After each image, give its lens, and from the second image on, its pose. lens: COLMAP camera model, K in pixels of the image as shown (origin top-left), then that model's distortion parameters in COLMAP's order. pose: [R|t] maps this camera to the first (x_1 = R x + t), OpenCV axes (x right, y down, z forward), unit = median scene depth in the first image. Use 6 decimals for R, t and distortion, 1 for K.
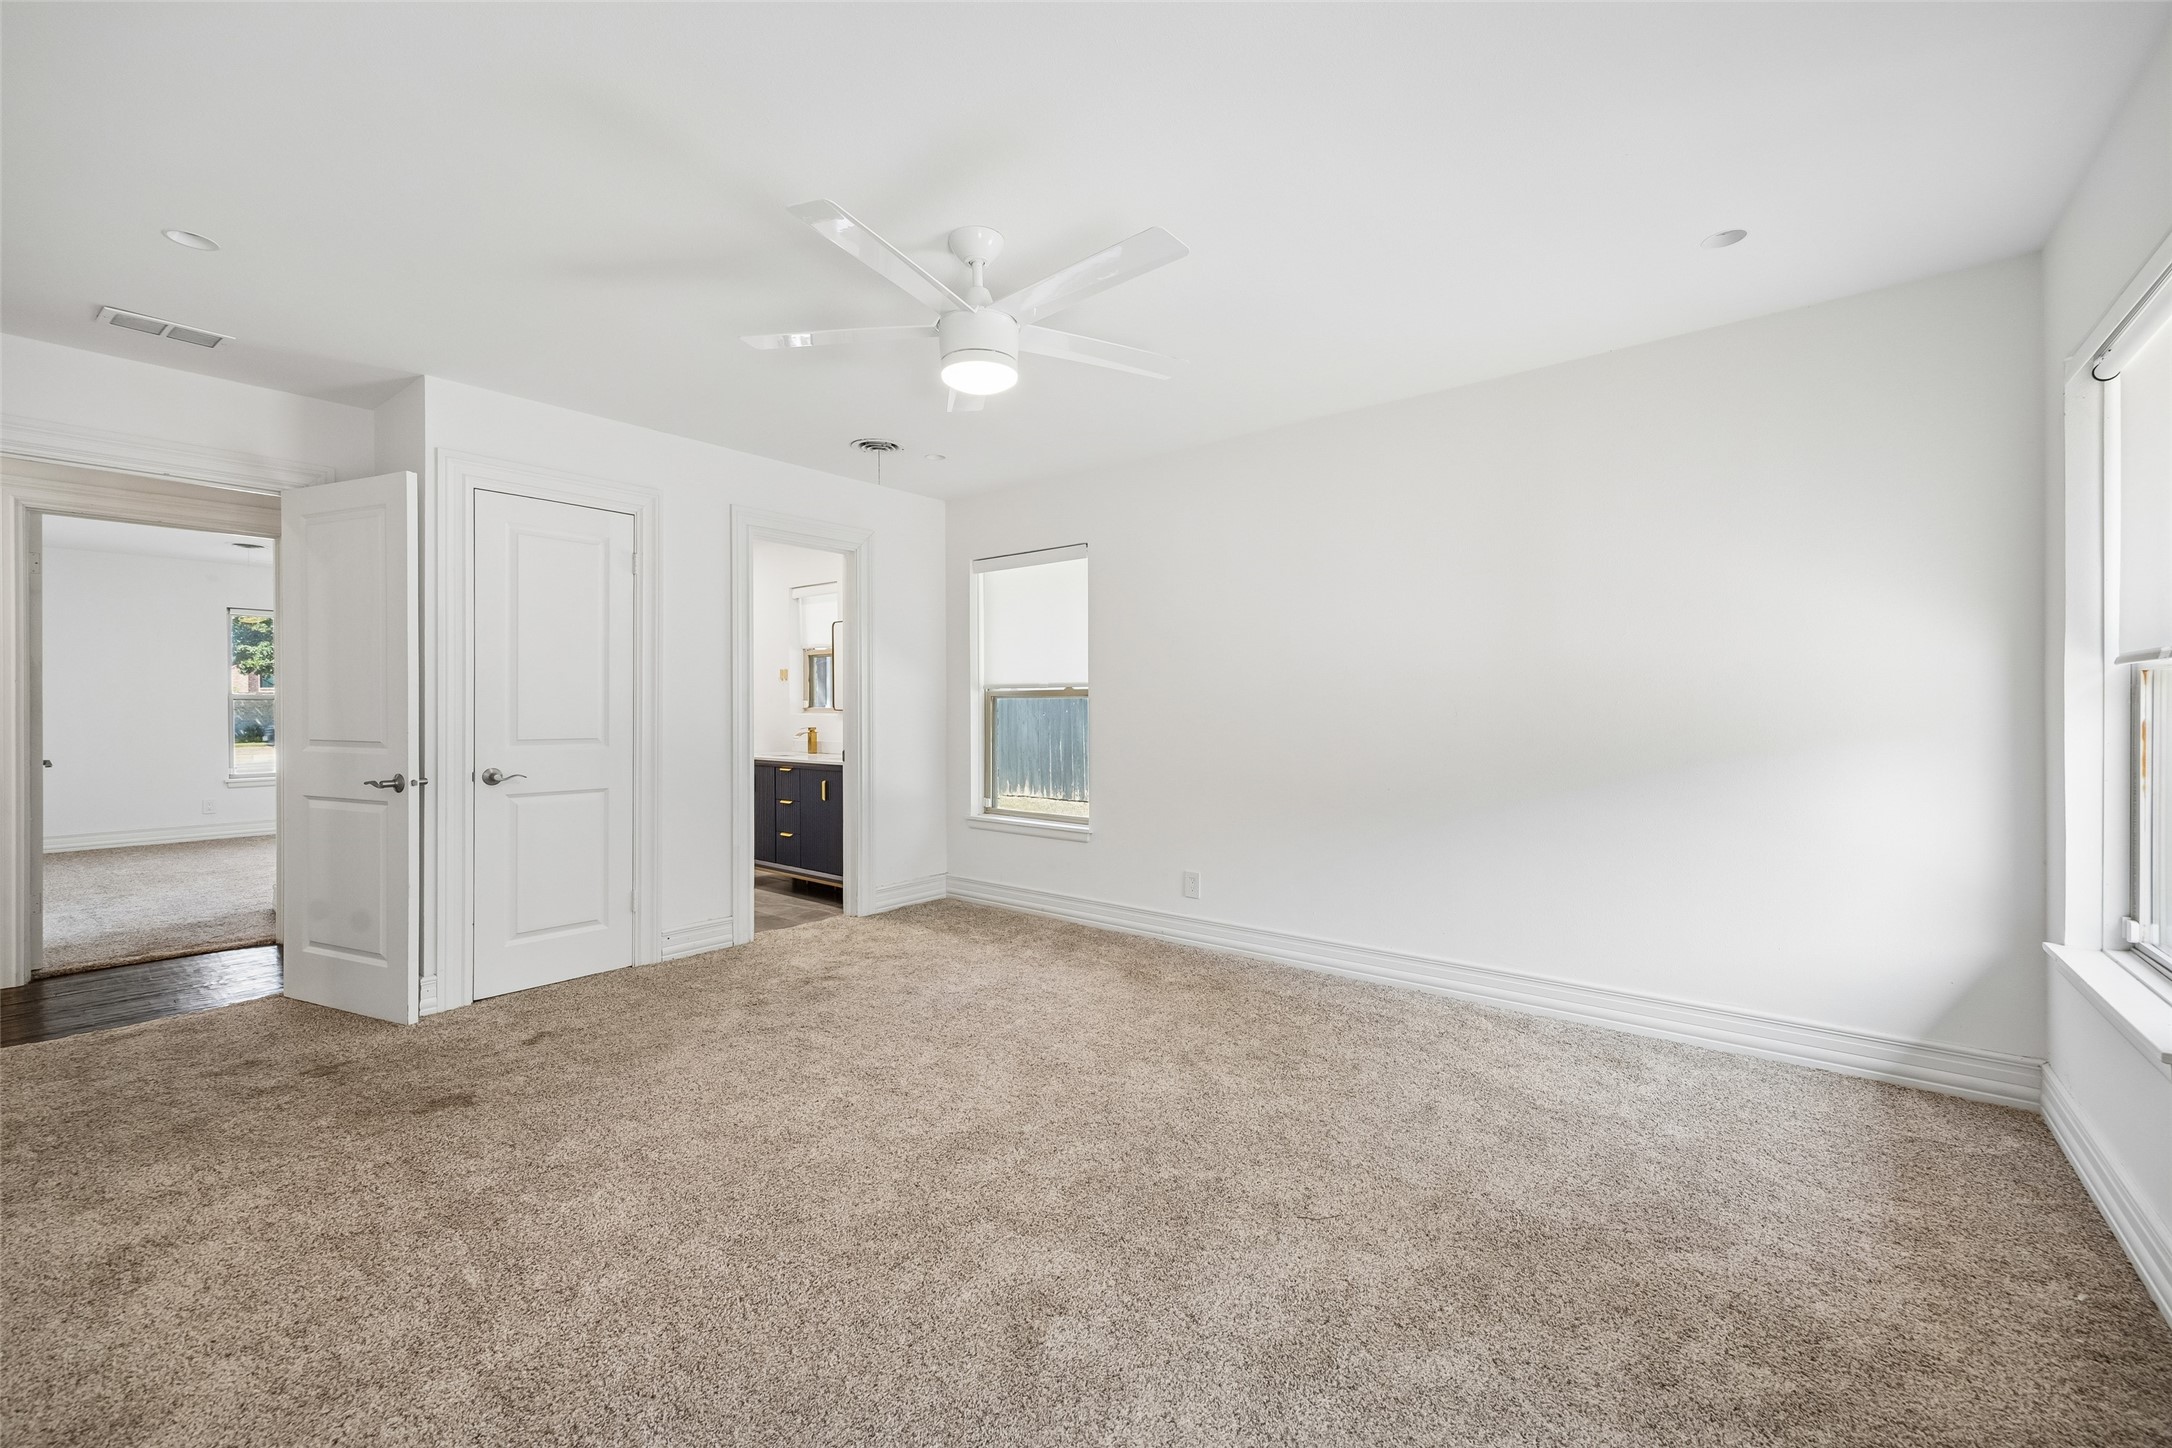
lens RADIAL K [[882.6, 0, 1072.6], [0, 882.6, 702.5], [0, 0, 1]] dist [-0.000009, 0.000038]
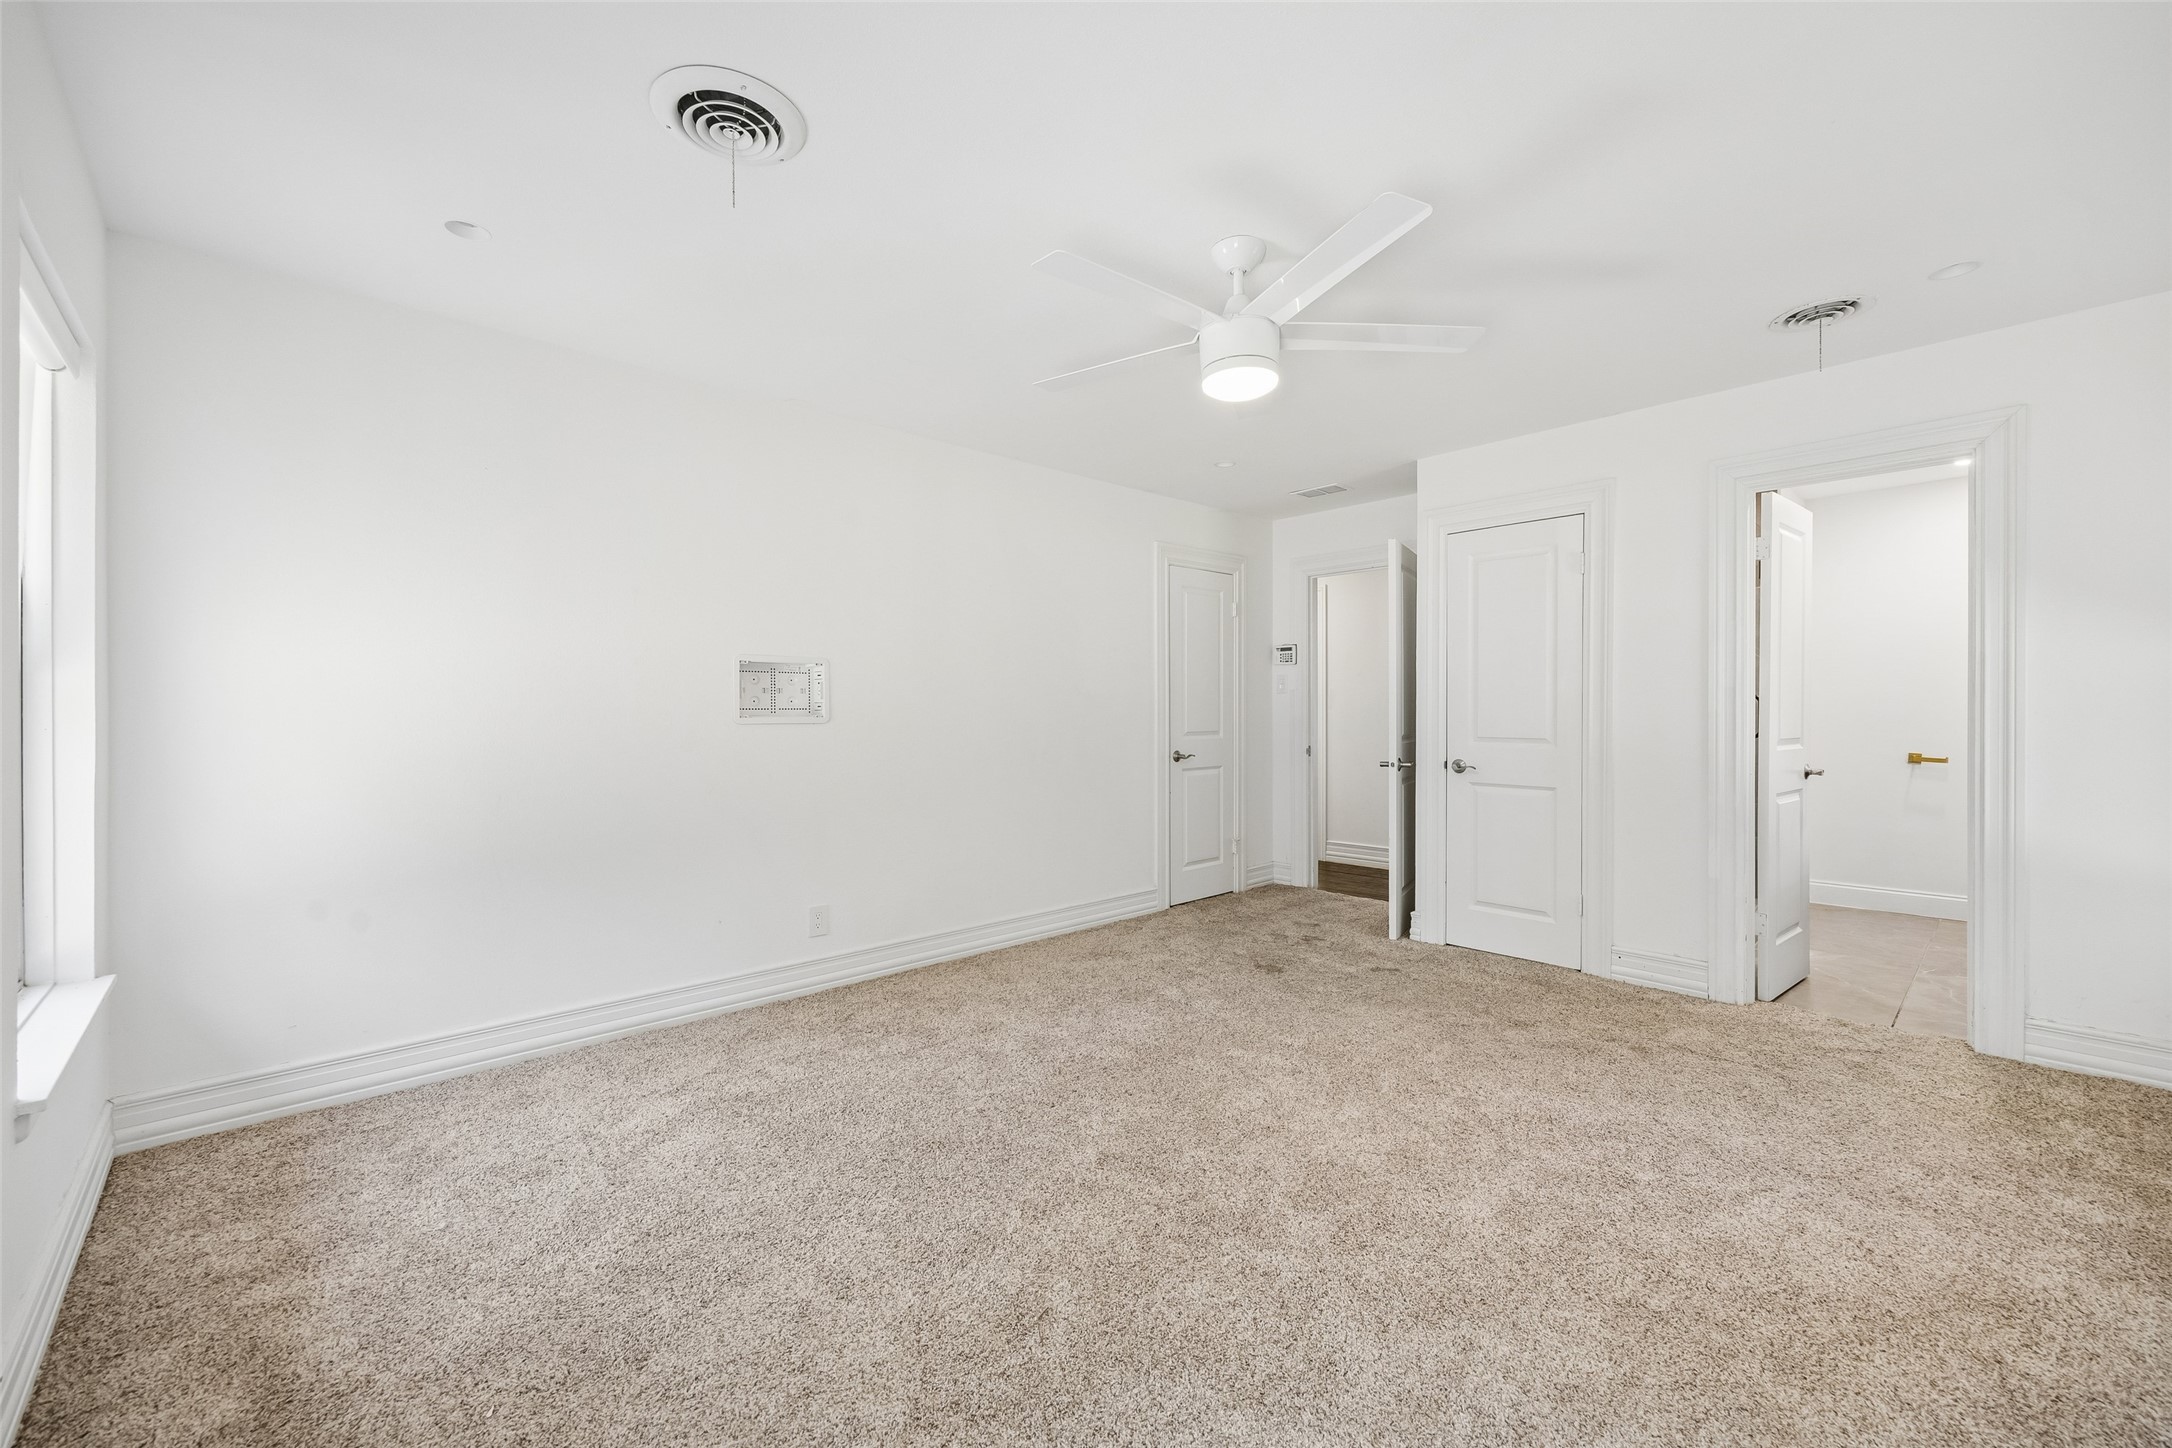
lens RADIAL K [[882.6, 0, 1072.6], [0, 882.6, 702.5], [0, 0, 1]] dist [-0.000009, 0.000038]
pose [[-0.140049, -0.000784, -0.990144, 0.607468], [0.009767, 0.999950, -0.002174, -0.005778], [0.990096, -0.009975, -0.140035, 0.623811]]
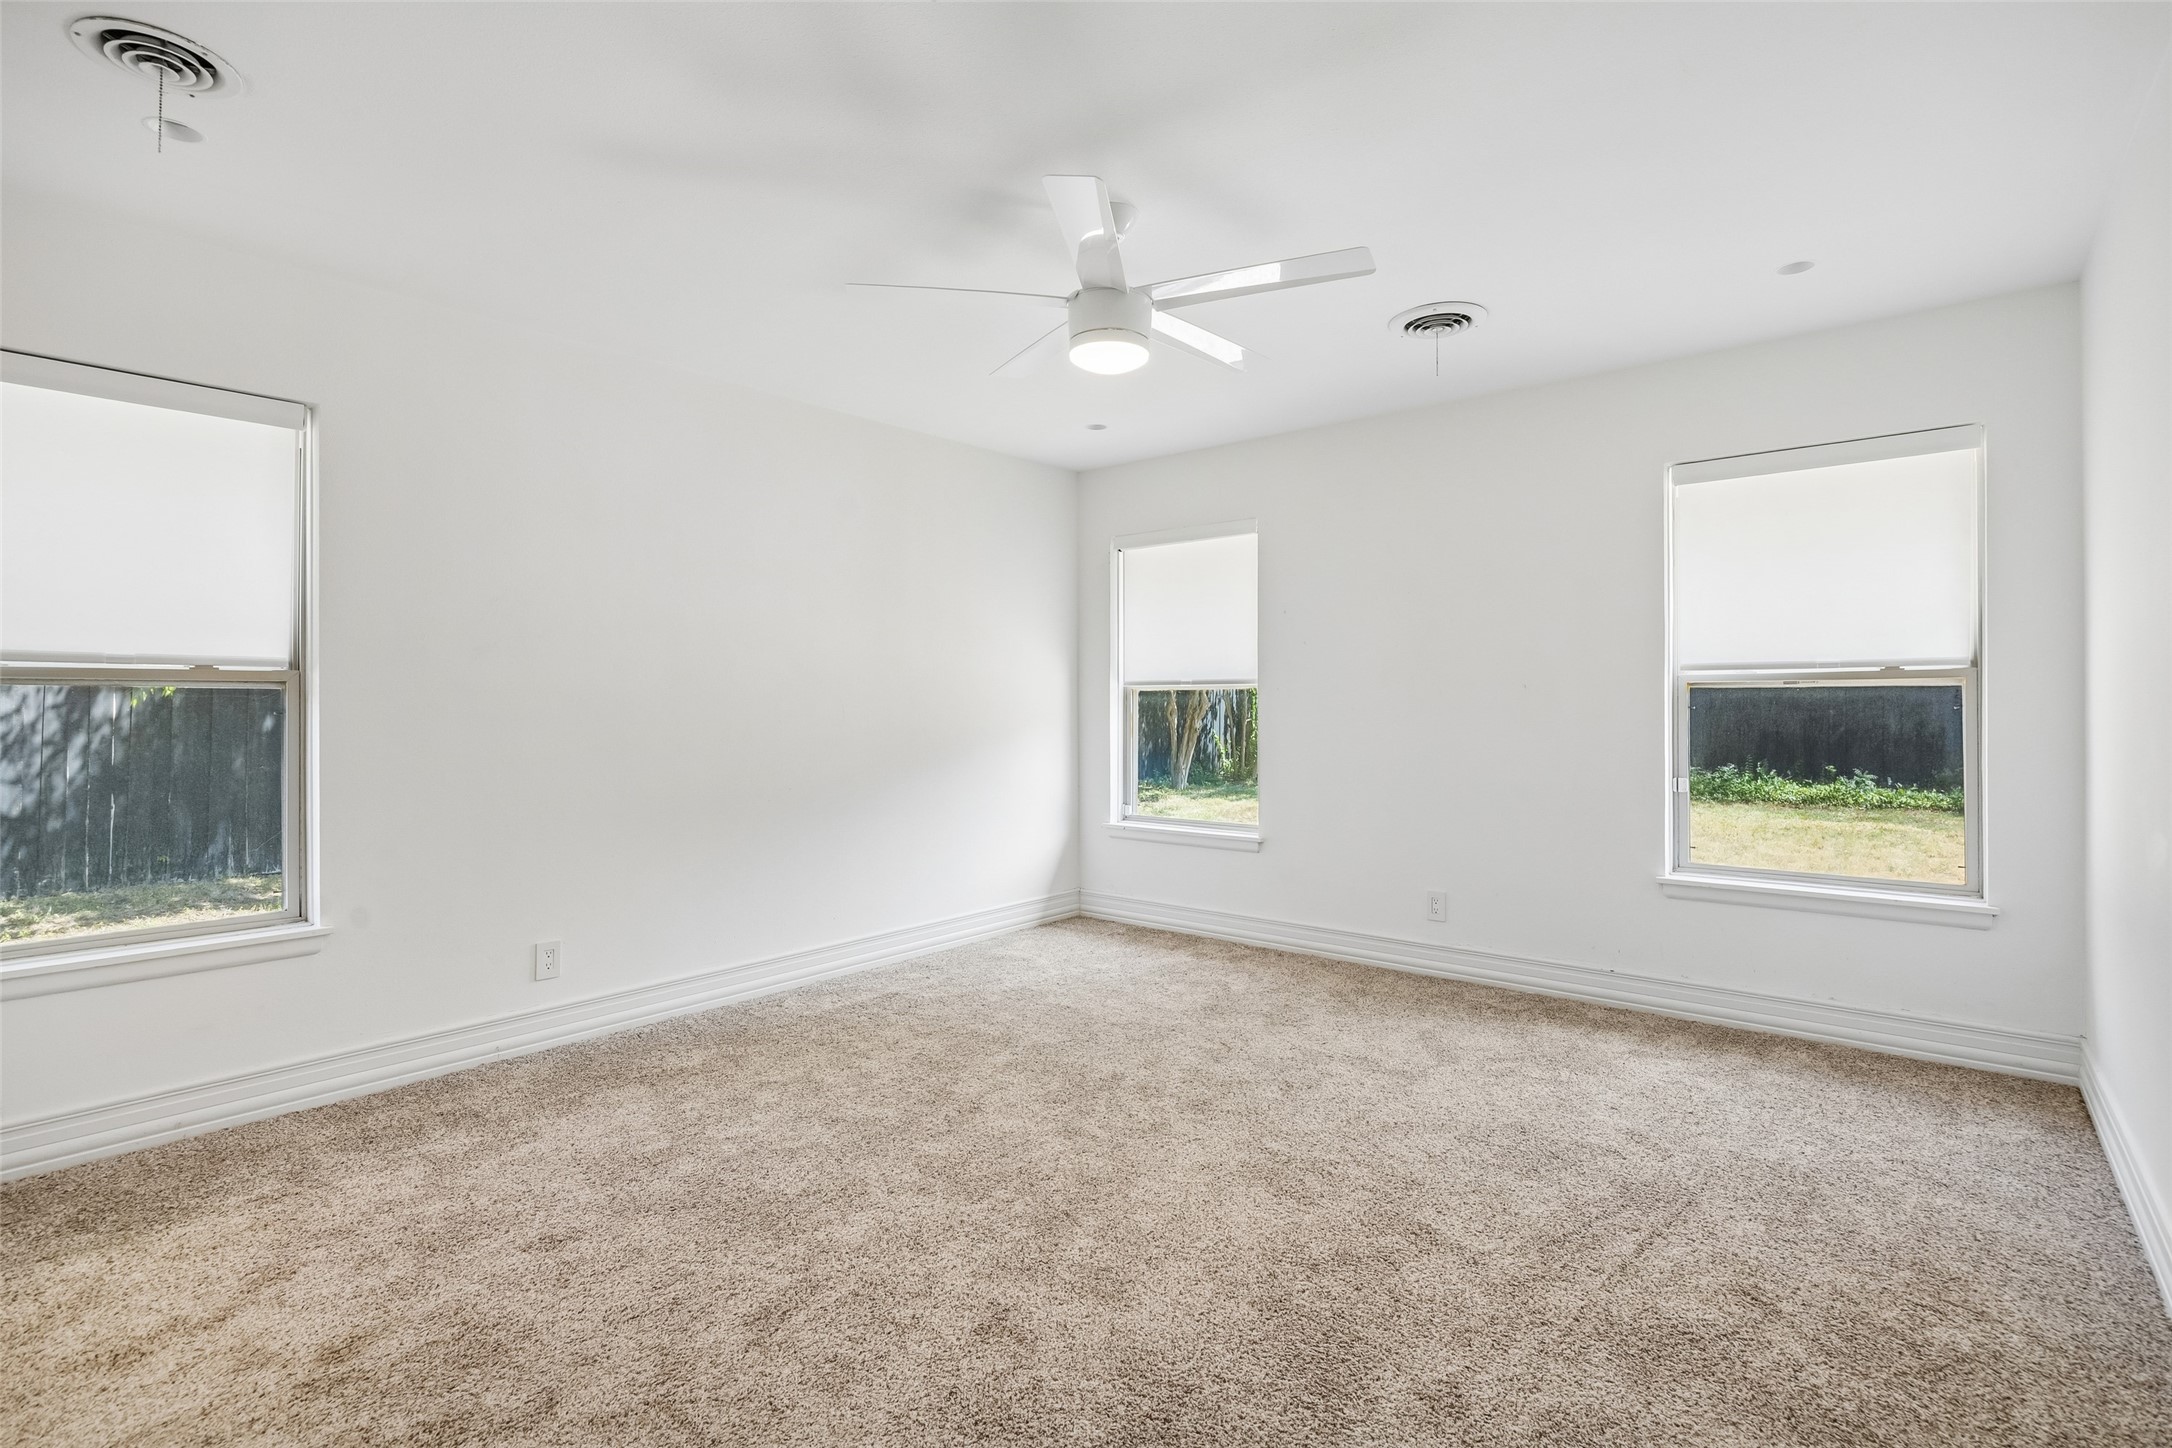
lens RADIAL K [[1008.3, 0, 1086.0], [0, 1008.3, 724.0], [0, 0, 1]] dist [-0.002931, -0.000066]
pose [[0.009991, -0.018983, 0.999770, -0.771391], [-0.006445, 0.999798, 0.019048, 0.000376], [-0.999929, -0.006634, 0.009867, 0.662813]]
